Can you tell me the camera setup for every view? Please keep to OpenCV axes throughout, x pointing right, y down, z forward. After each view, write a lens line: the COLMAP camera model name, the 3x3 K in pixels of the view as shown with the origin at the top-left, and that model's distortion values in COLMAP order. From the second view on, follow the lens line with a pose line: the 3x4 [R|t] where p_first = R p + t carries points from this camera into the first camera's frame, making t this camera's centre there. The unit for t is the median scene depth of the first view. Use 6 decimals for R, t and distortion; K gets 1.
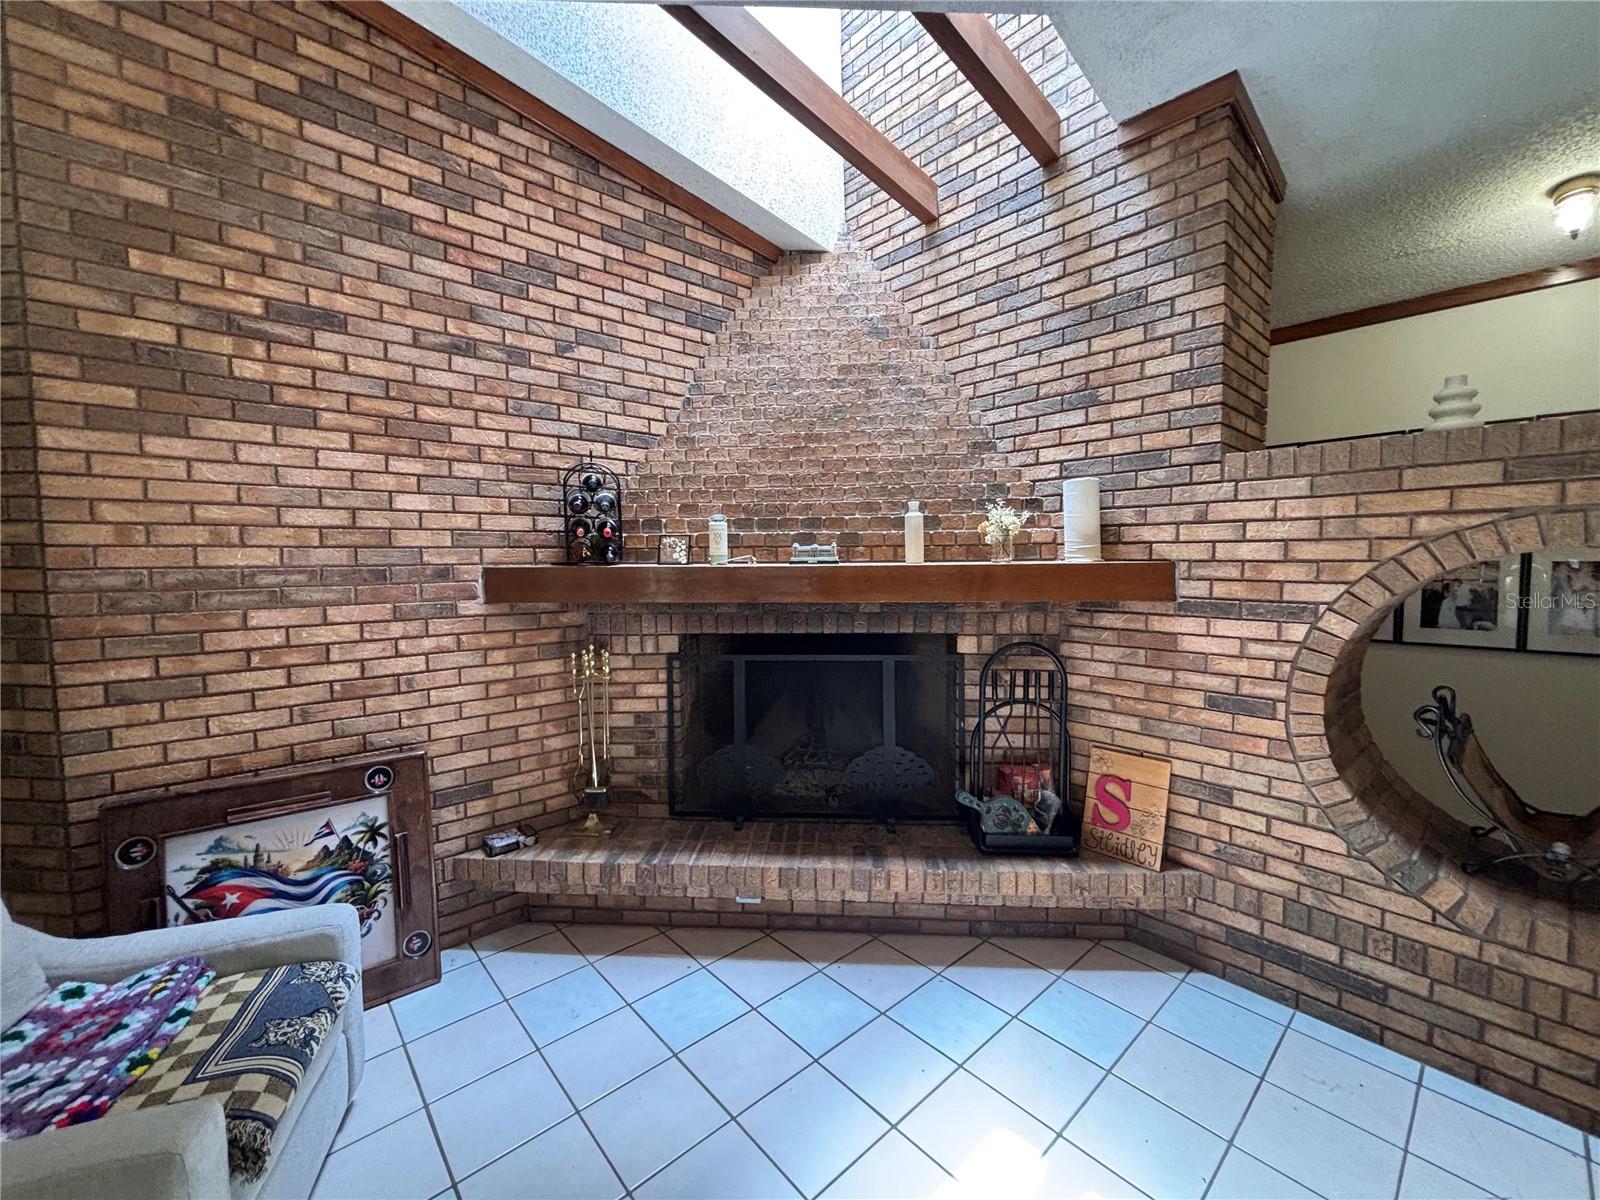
lens RADIAL K [[645.2, 0, 799.4], [0, 645.2, 592.3], [0, 0, 1]] dist [-0.006008, 0.000829]
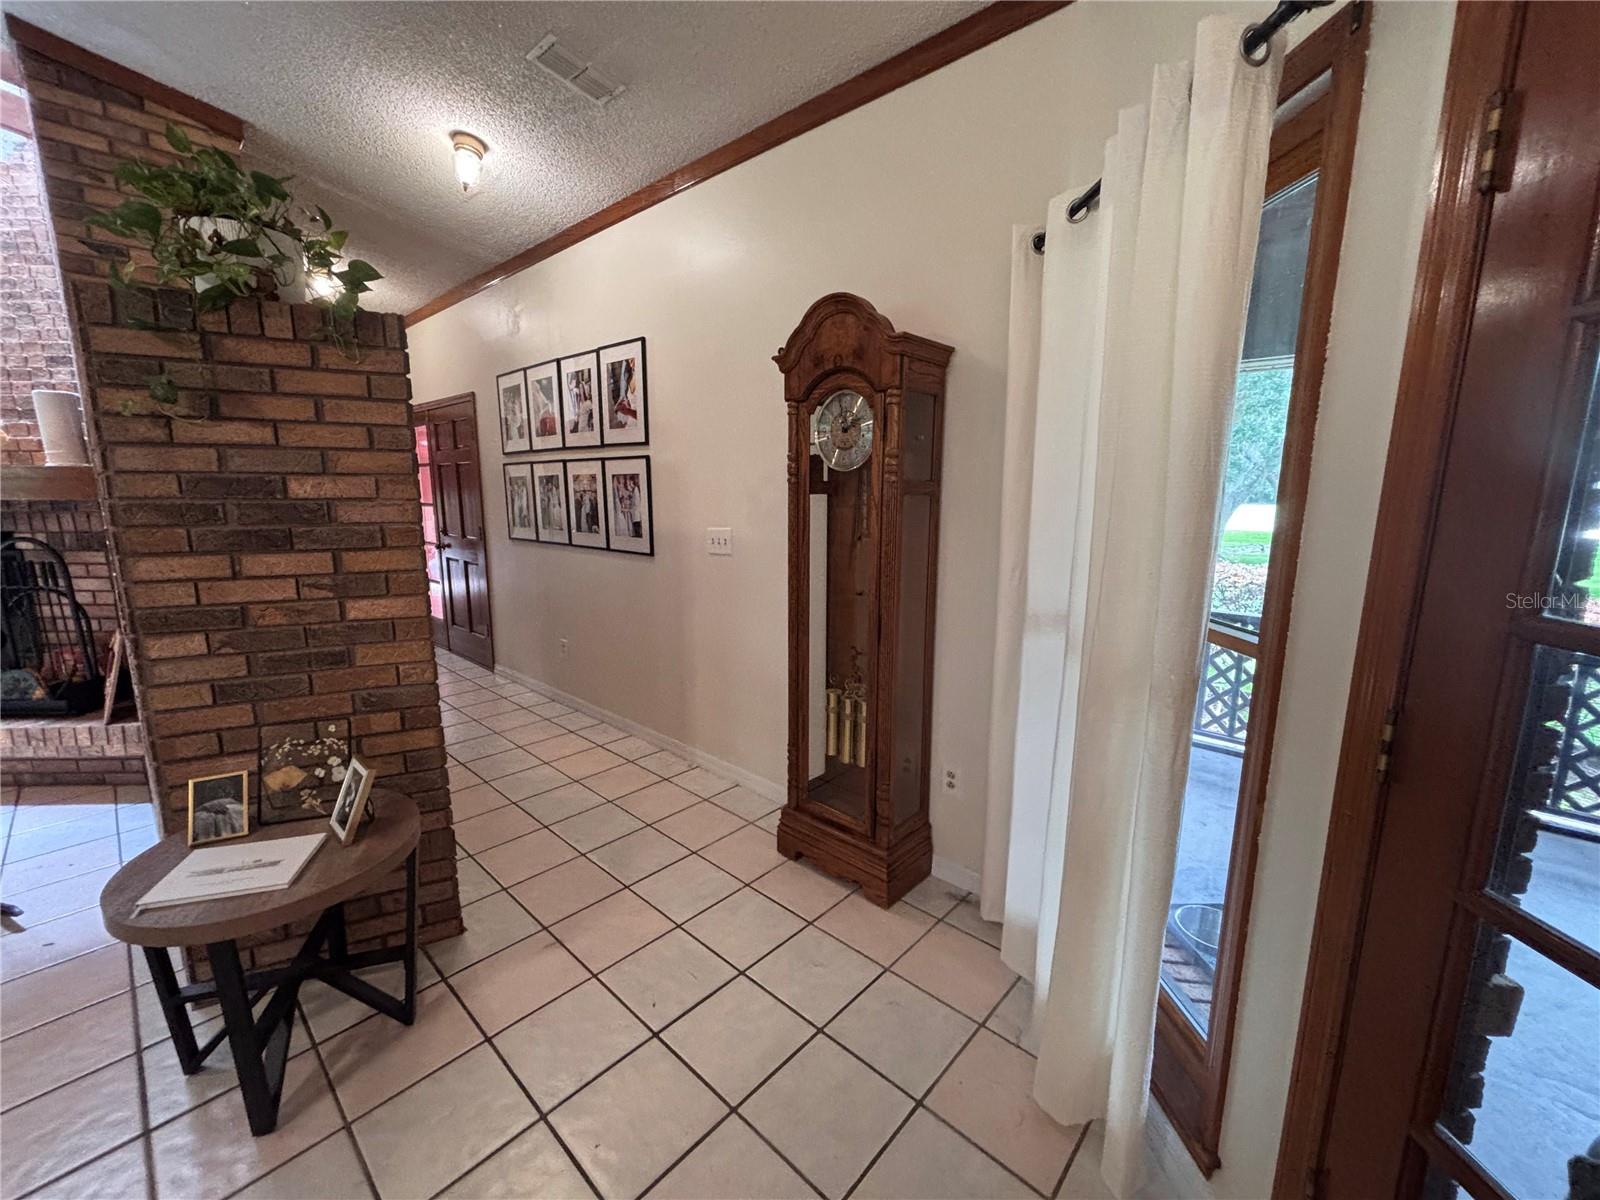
lens RADIAL K [[645.2, 0, 808.1], [0, 645.2, 599.6], [0, 0, 1]] dist [-0.006008, 0.000829]
pose [[0.993078, -0.008579, 0.117145, 1.571221], [-0.003915, 0.994358, 0.106008, 0.062508], [-0.117394, -0.105733, 0.987441, -0.292077]]
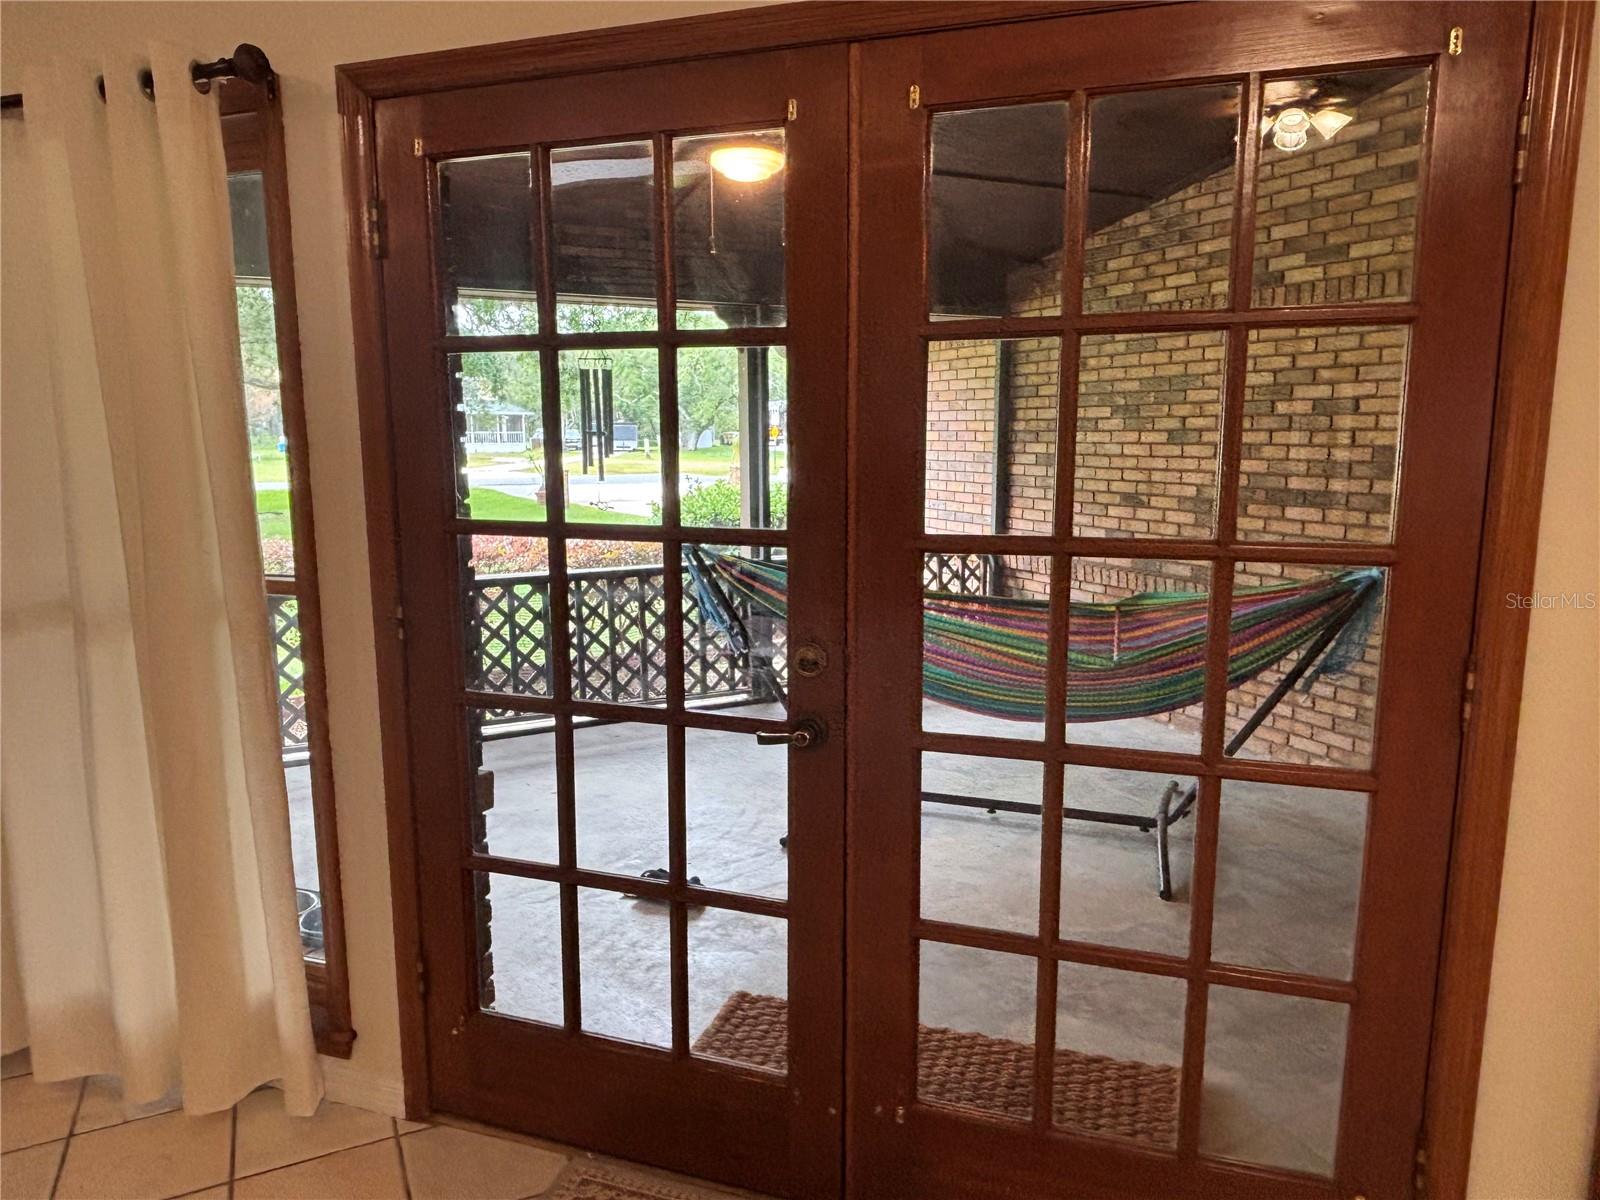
lens RADIAL K [[1052.5, 0, 789.7], [0, 1052.5, 595.3], [0, 0, 1]] dist [-0.019124, -0.001032]
pose [[0.261543, -0.148339, 0.953725, 1.239916], [0.059896, 0.988709, 0.137355, 0.058057], [-0.963332, 0.021200, 0.267475, -0.496796]]
